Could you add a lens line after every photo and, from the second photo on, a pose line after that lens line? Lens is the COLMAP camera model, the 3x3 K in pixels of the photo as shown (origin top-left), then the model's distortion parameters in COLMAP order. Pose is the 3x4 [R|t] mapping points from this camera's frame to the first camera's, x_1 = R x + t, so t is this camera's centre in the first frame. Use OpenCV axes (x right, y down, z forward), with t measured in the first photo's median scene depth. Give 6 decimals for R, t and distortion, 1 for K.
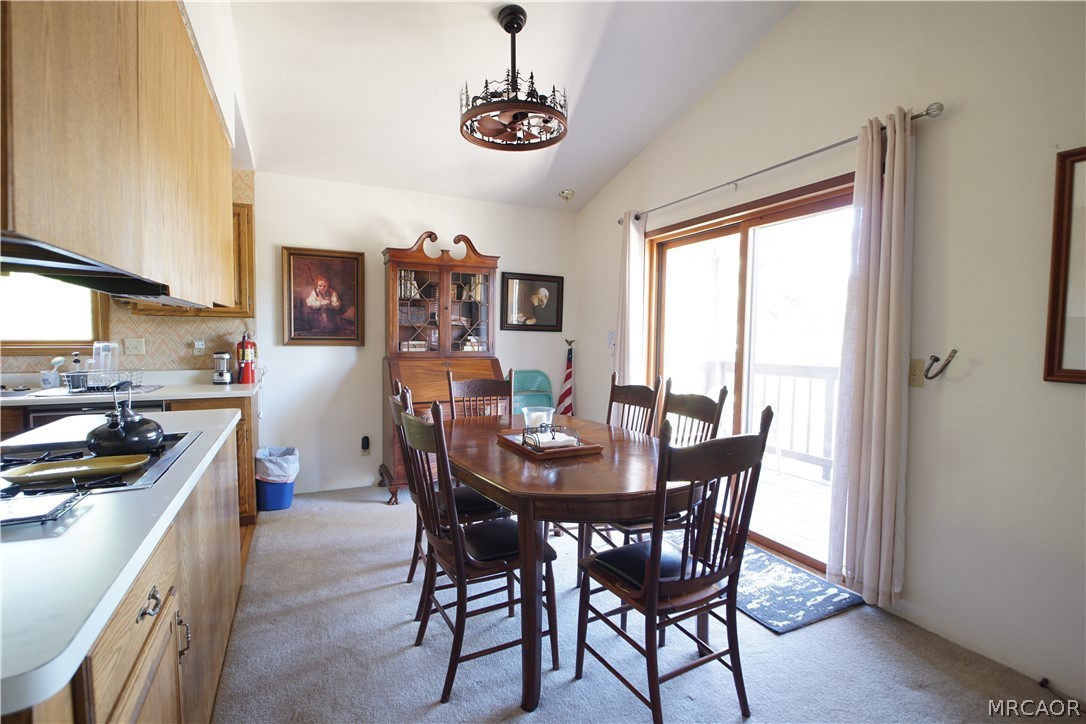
lens RADIAL K [[510.6, 0, 537.8], [0, 510.6, 361.8], [0, 0, 1]] dist [0.005499, -0.013613]
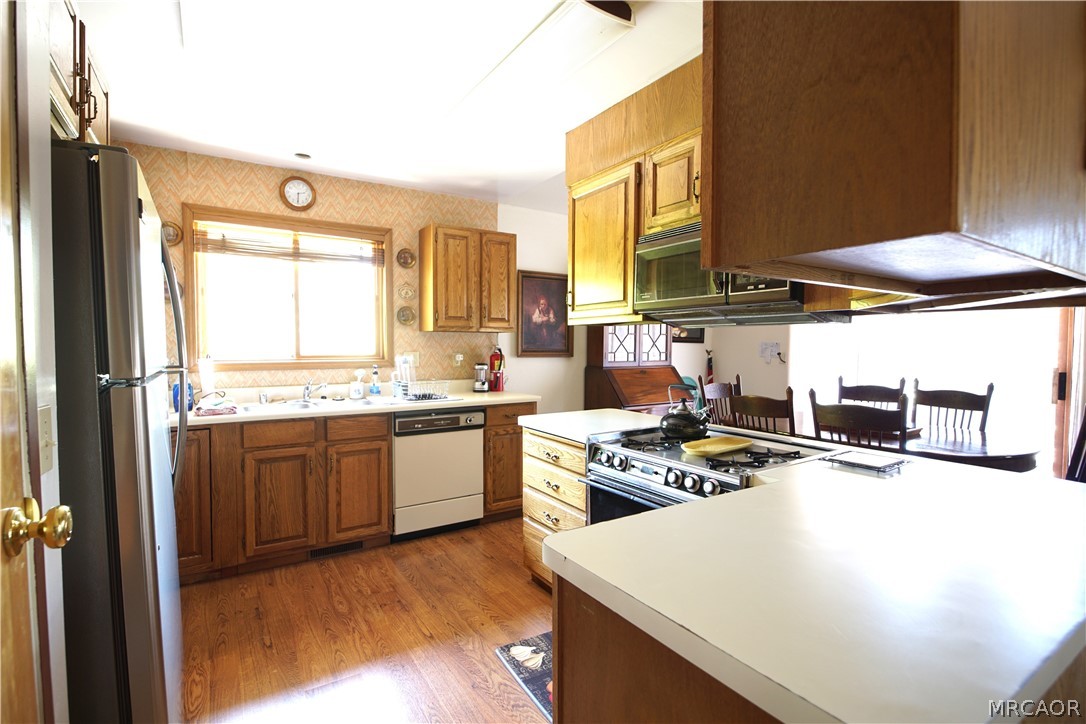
lens RADIAL K [[510.6, 0, 537.8], [0, 510.6, 361.8], [0, 0, 1]] dist [0.005499, -0.013613]
pose [[0.991901, -0.011216, 0.126517, -0.634020], [0.013594, 0.999747, -0.017945, -0.001033], [-0.126283, 0.019519, 0.991802, -0.131512]]
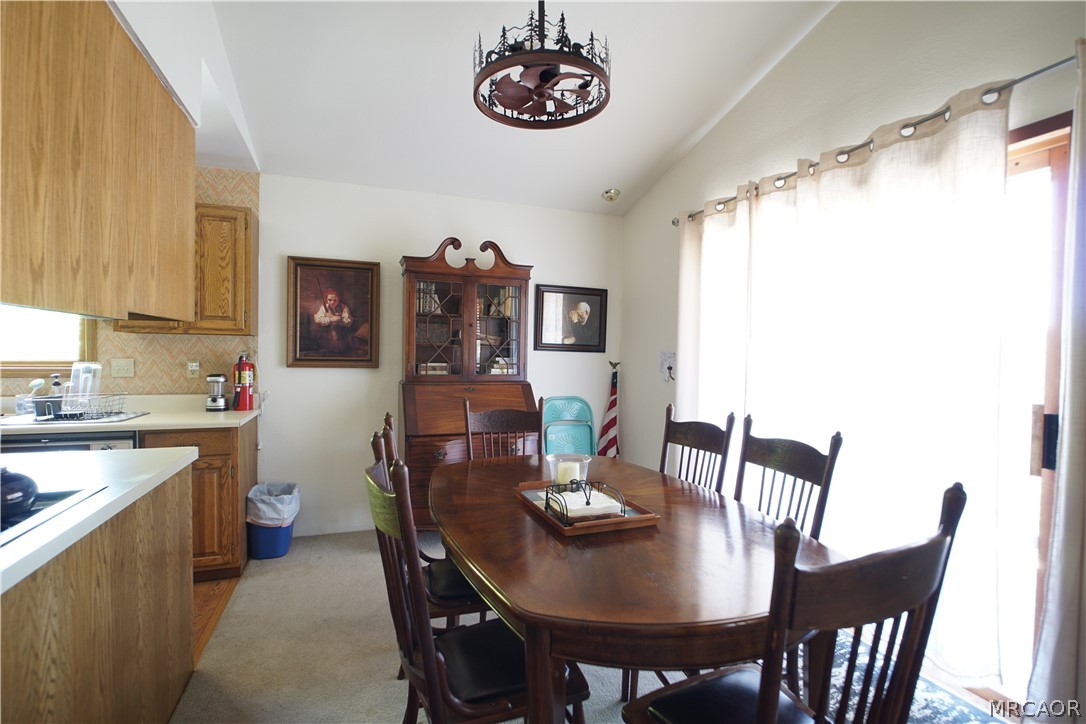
lens RADIAL K [[510.6, 0, 537.8], [0, 510.6, 361.8], [0, 0, 1]] dist [0.005499, -0.013613]
pose [[0.995947, 0.004192, -0.089841, 0.014530], [-0.007776, 0.999186, -0.039584, -0.010199], [0.089602, 0.040122, 0.995169, 0.168403]]
